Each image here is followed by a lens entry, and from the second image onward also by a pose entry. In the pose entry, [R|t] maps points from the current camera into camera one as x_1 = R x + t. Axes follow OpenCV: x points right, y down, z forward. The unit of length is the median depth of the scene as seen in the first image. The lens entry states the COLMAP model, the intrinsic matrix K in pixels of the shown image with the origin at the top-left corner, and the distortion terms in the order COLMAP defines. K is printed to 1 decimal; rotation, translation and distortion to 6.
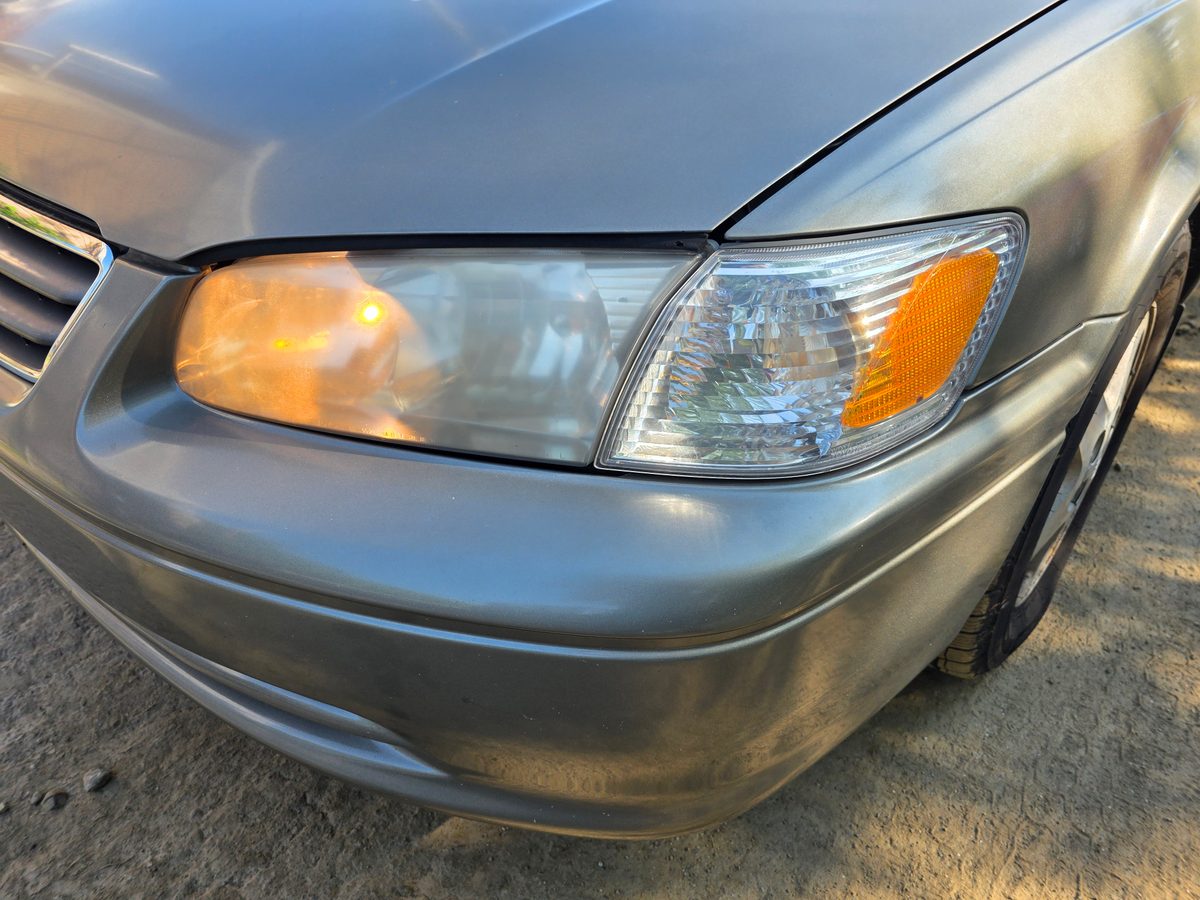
lens RADIAL K [[844.2, 0, 607.9], [0, 844.2, 454.1], [0, 0, 1]] dist [0.054452, -0.057008]
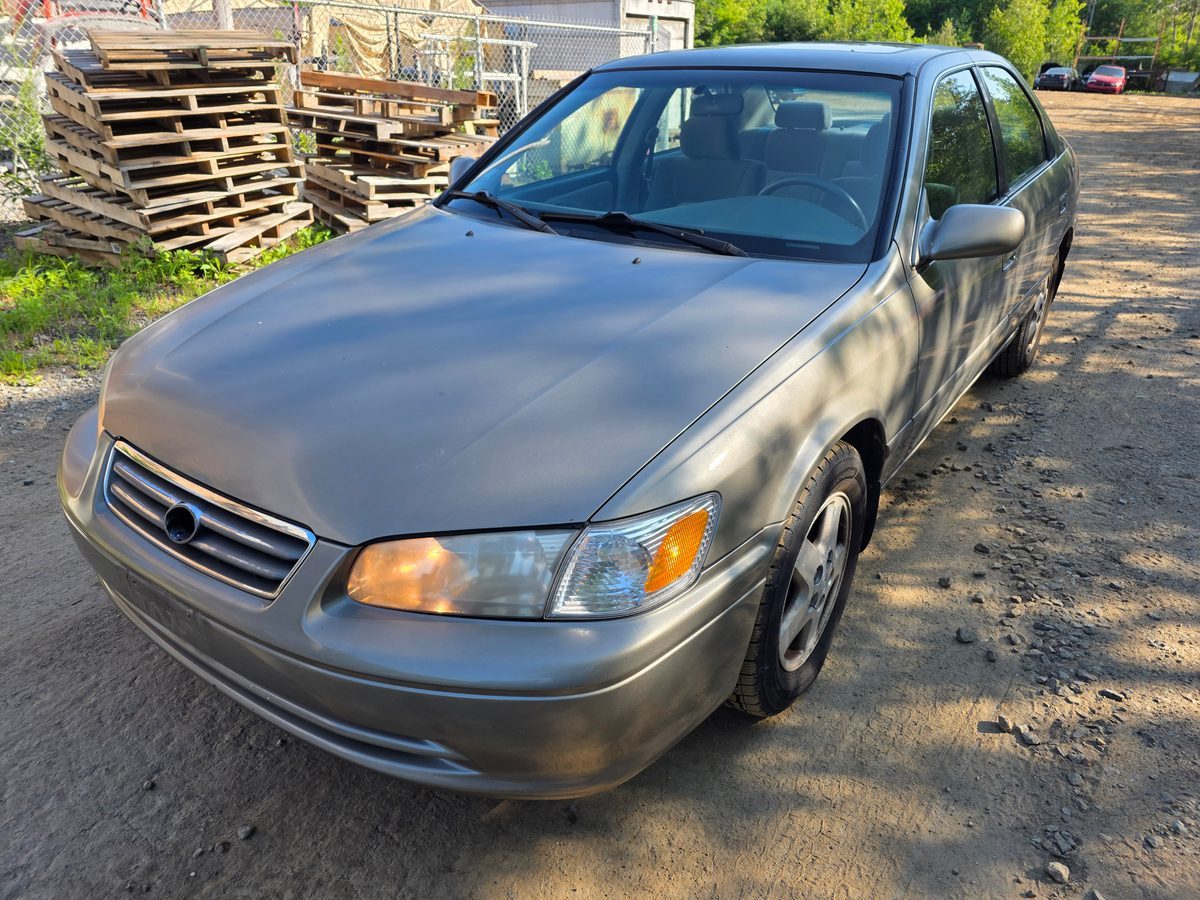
lens RADIAL K [[817.6, 0, 615.9], [0, 817.6, 443.9], [0, 0, 1]] dist [0.051270, -0.039485]
pose [[0.992573, -0.063190, 0.103949, -0.013666], [0.078194, 0.986001, -0.147270, -0.068071], [-0.093188, 0.154304, 0.983619, -0.796545]]
